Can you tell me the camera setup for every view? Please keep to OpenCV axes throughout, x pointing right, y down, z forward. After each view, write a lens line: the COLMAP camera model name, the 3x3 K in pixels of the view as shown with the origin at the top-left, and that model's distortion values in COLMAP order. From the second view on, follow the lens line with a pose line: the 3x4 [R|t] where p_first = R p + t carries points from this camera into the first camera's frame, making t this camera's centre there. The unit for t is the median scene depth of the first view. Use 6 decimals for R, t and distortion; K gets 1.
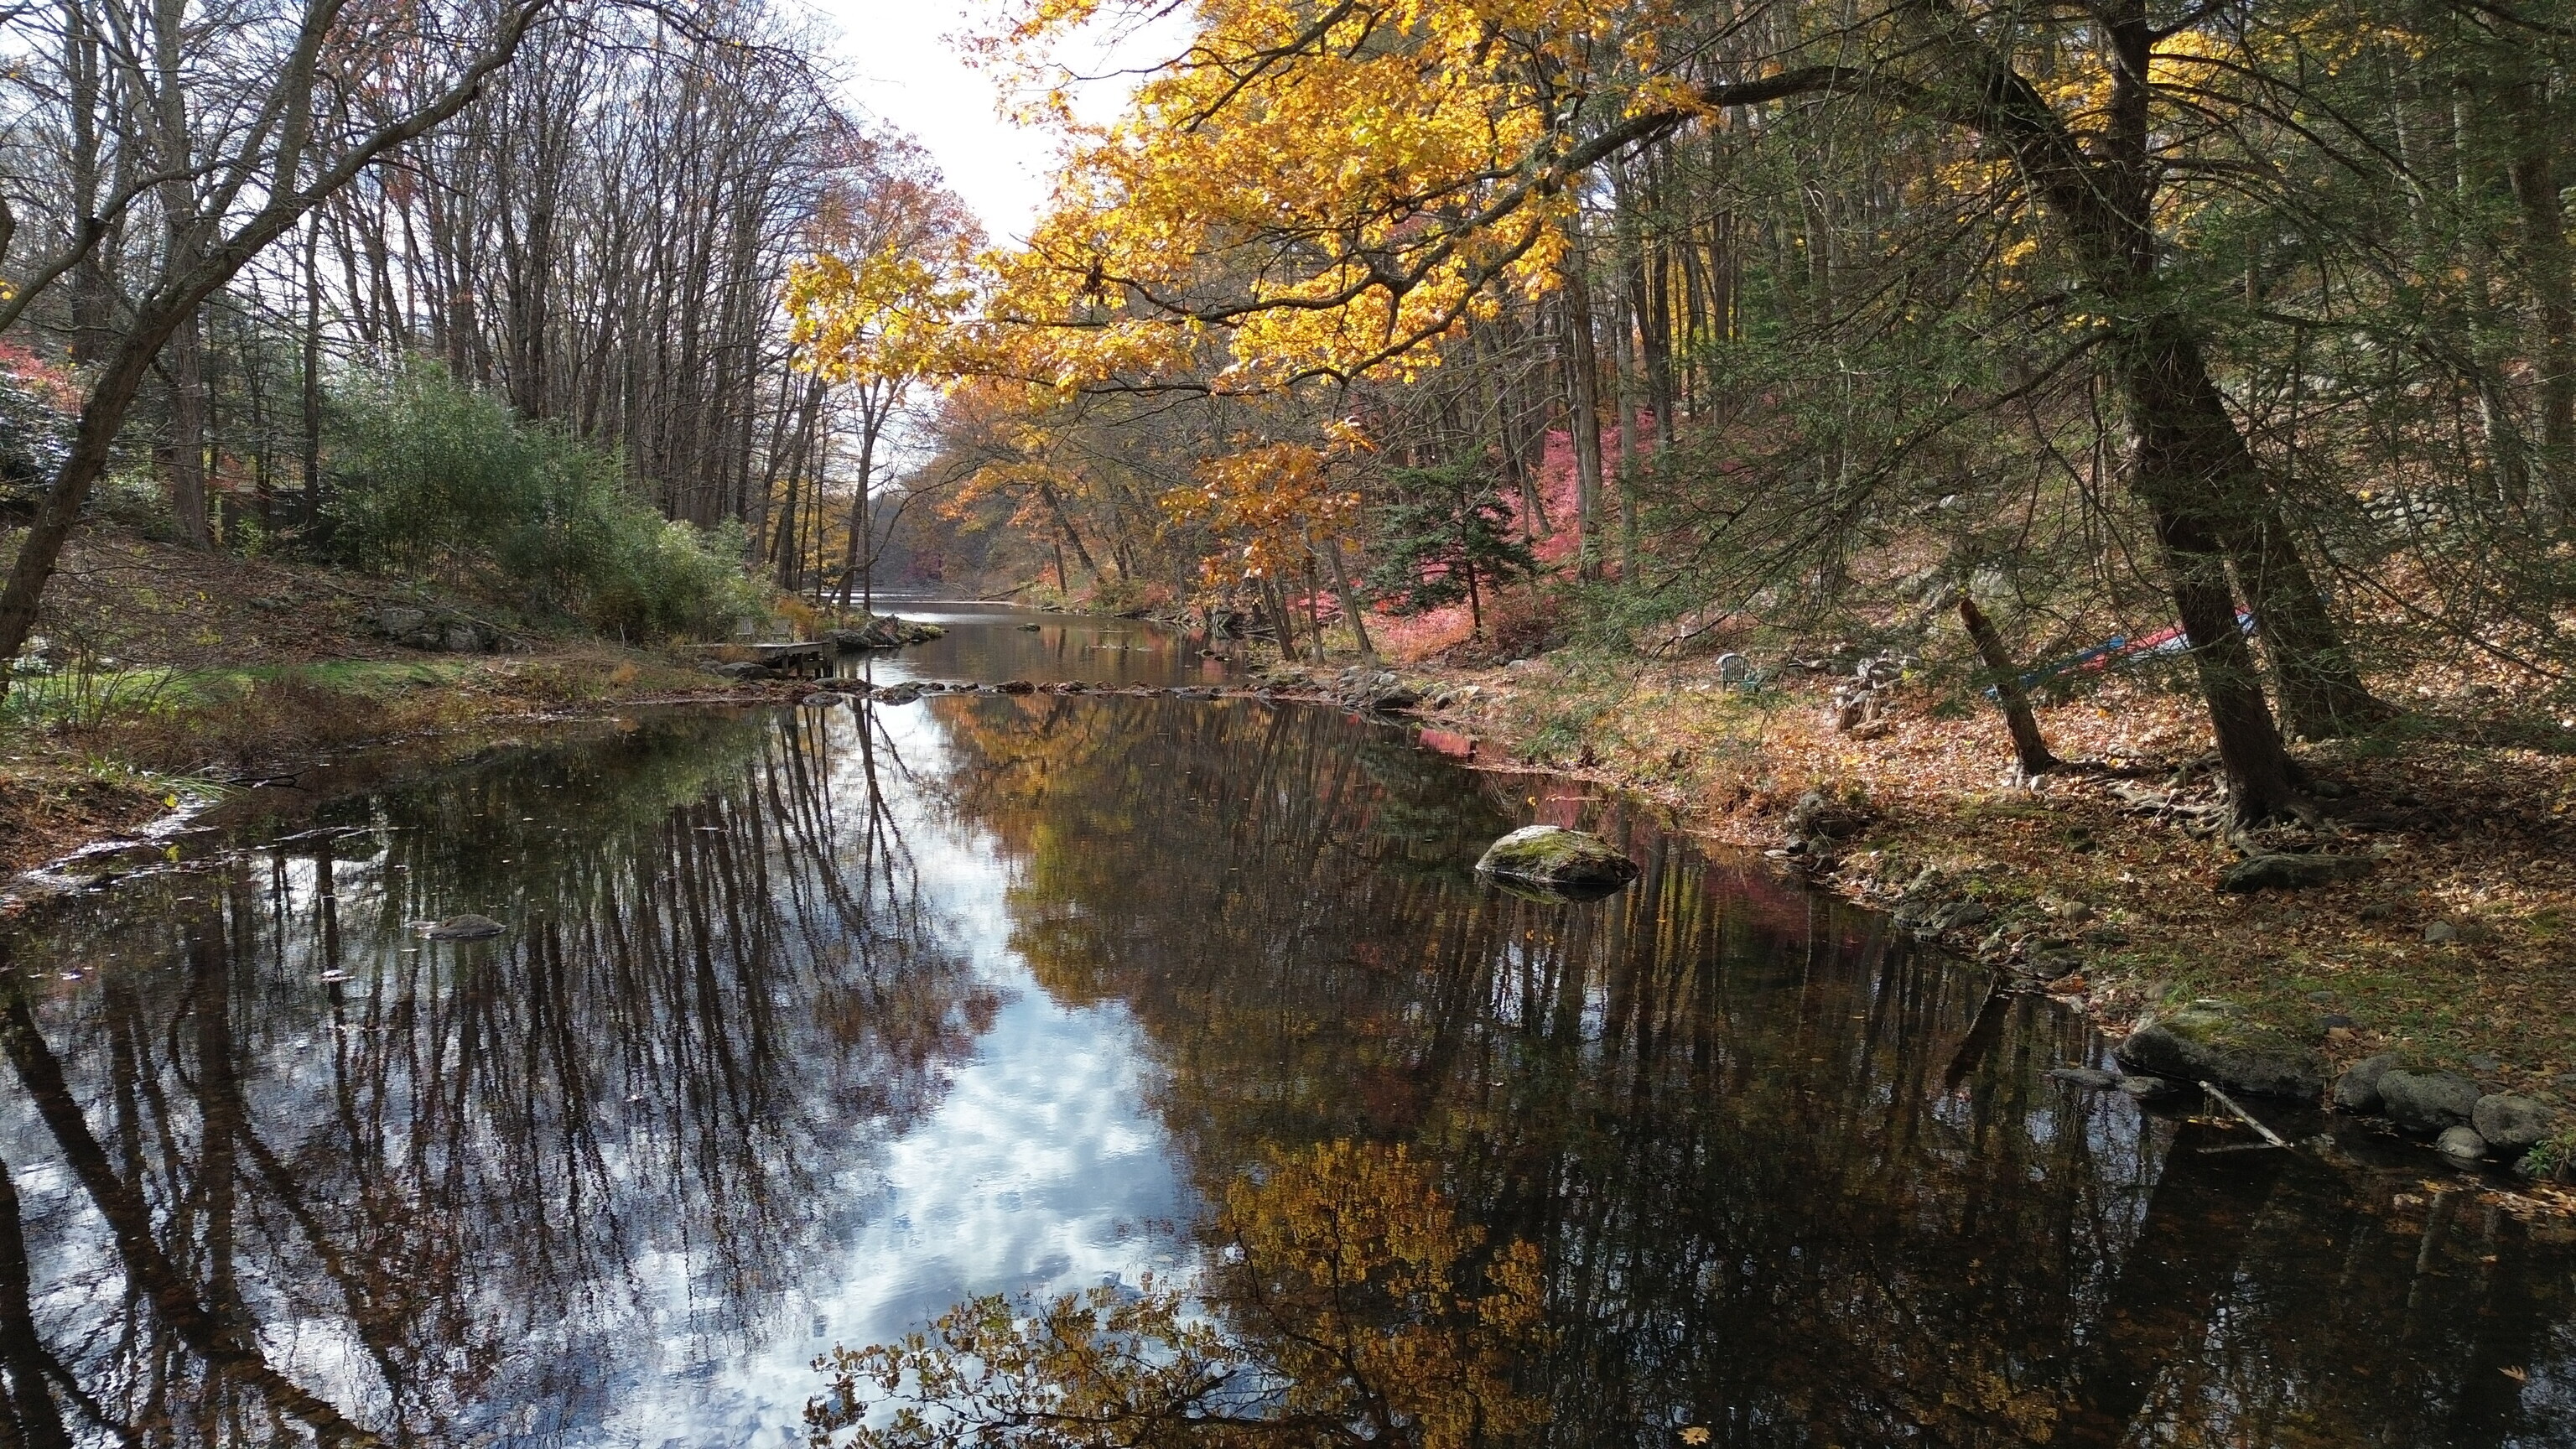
lens RADIAL K [[1802.3, 0, 1289.0], [0, 1802.3, 716.5], [0, 0, 1]] dist [0.058045, -0.054821]
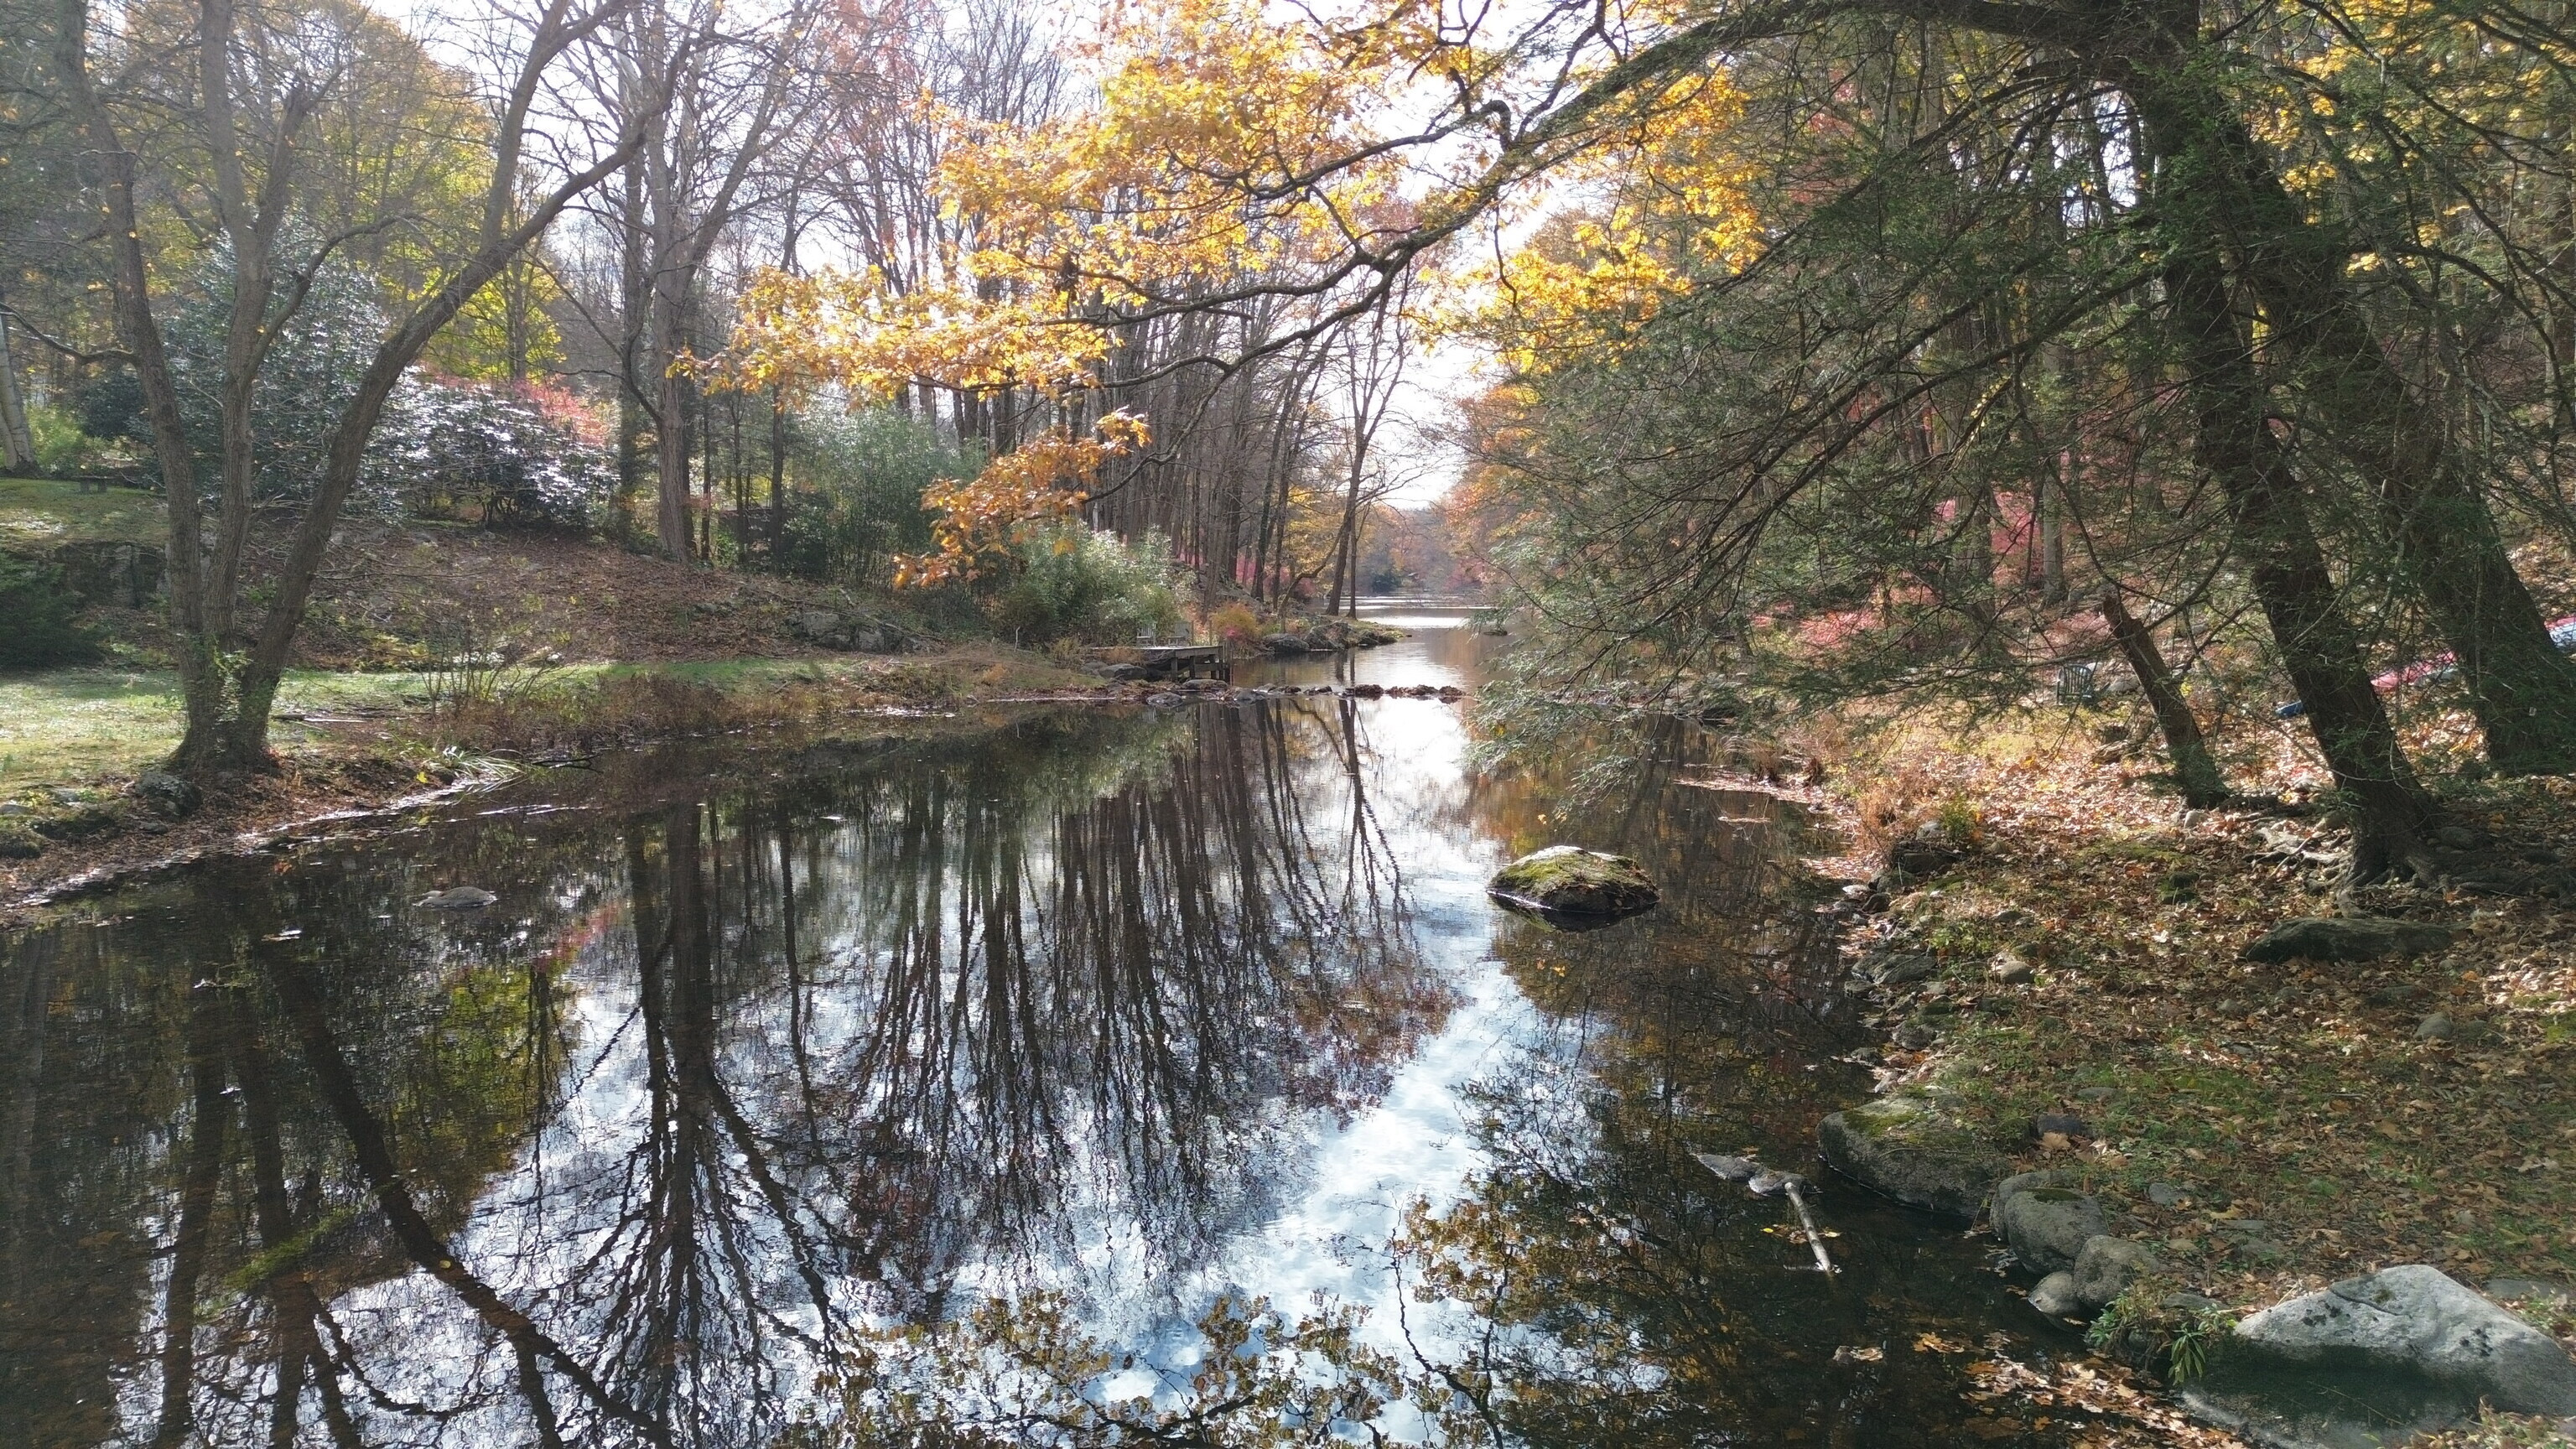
lens RADIAL K [[1802.3, 0, 1289.0], [0, 1802.3, 716.5], [0, 0, 1]] dist [0.058045, -0.054821]
pose [[0.951392, 0.018331, -0.307438, 0.125015], [-0.019401, 0.999812, -0.000425, -0.000834], [0.307372, 0.006369, 0.951568, 0.036828]]
